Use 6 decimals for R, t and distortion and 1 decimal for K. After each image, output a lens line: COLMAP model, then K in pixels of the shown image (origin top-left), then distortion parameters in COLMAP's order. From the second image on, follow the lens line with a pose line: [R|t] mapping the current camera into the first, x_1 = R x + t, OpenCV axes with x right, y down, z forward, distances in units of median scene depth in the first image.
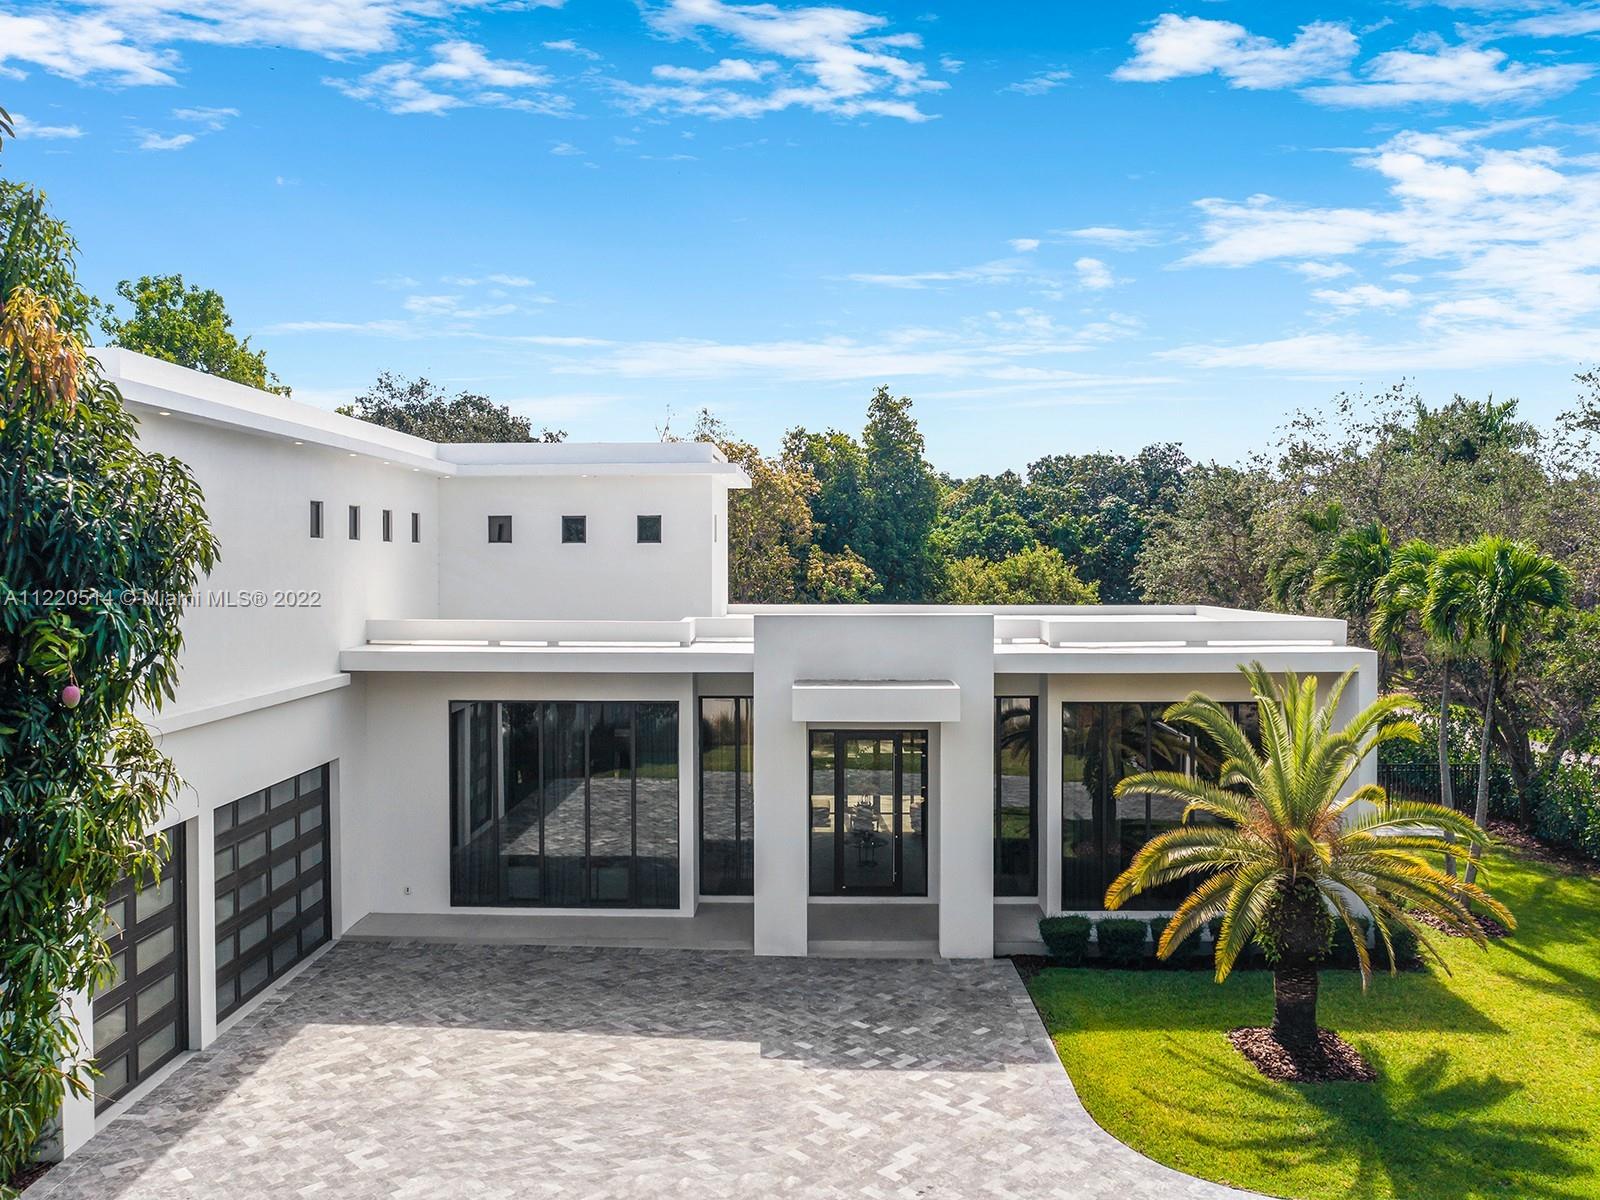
lens RADIAL K [[1340.2, 0, 860.5], [0, 1340.2, 600.2], [0, 0, 1]] dist [-0.033871, 0.001199]
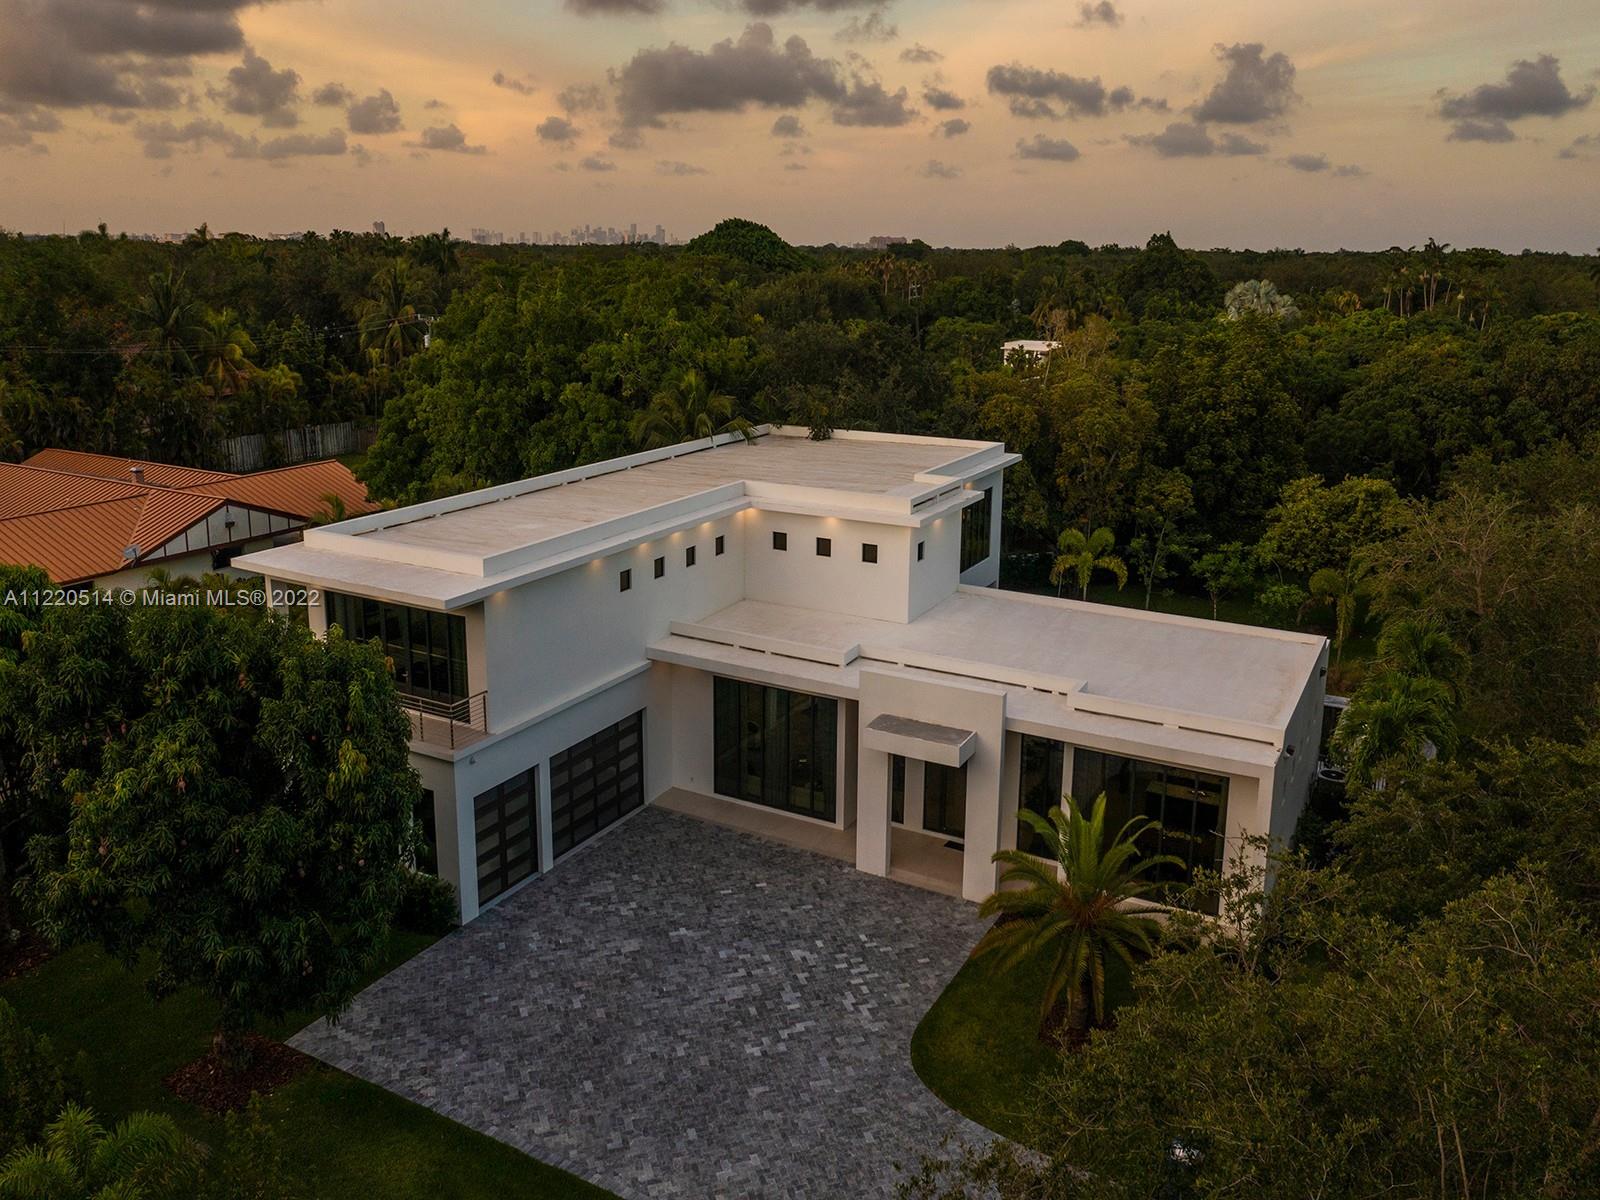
lens RADIAL K [[1331.6, 0, 726.3], [0, 1331.6, 601.6], [0, 0, 1]] dist [-0.017604, 0.001793]
pose [[0.859835, 0.126289, -0.494706, 0.672469], [-0.014942, 0.974736, 0.222861, -0.504987], [0.510353, -0.184232, 0.839999, -0.464843]]
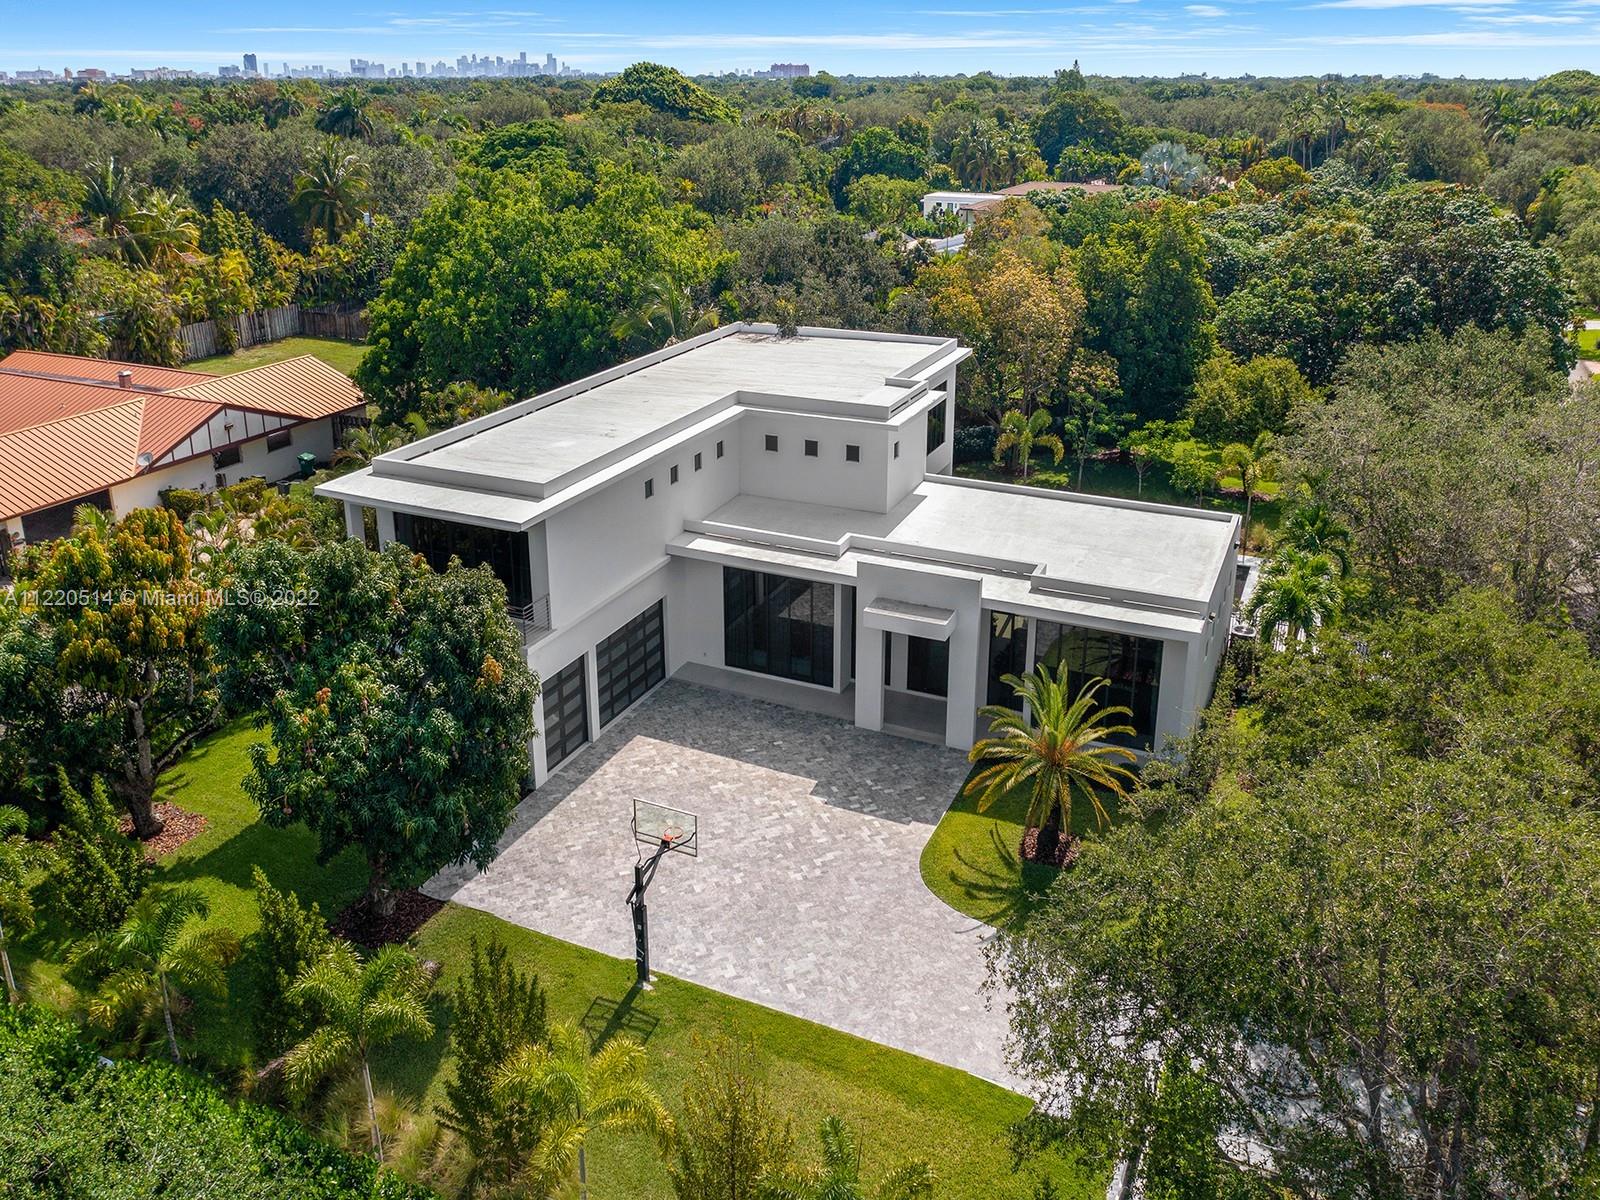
lens RADIAL K [[1326.7, 0, 742.4], [0, 1326.7, 597.9], [0, 0, 1]] dist [-0.010114, -0.000464]
pose [[0.898507, 0.144588, -0.414463, 0.673853], [0.000144, 0.944097, 0.329667, -0.672301], [0.438959, -0.296268, 0.848257, -0.800556]]
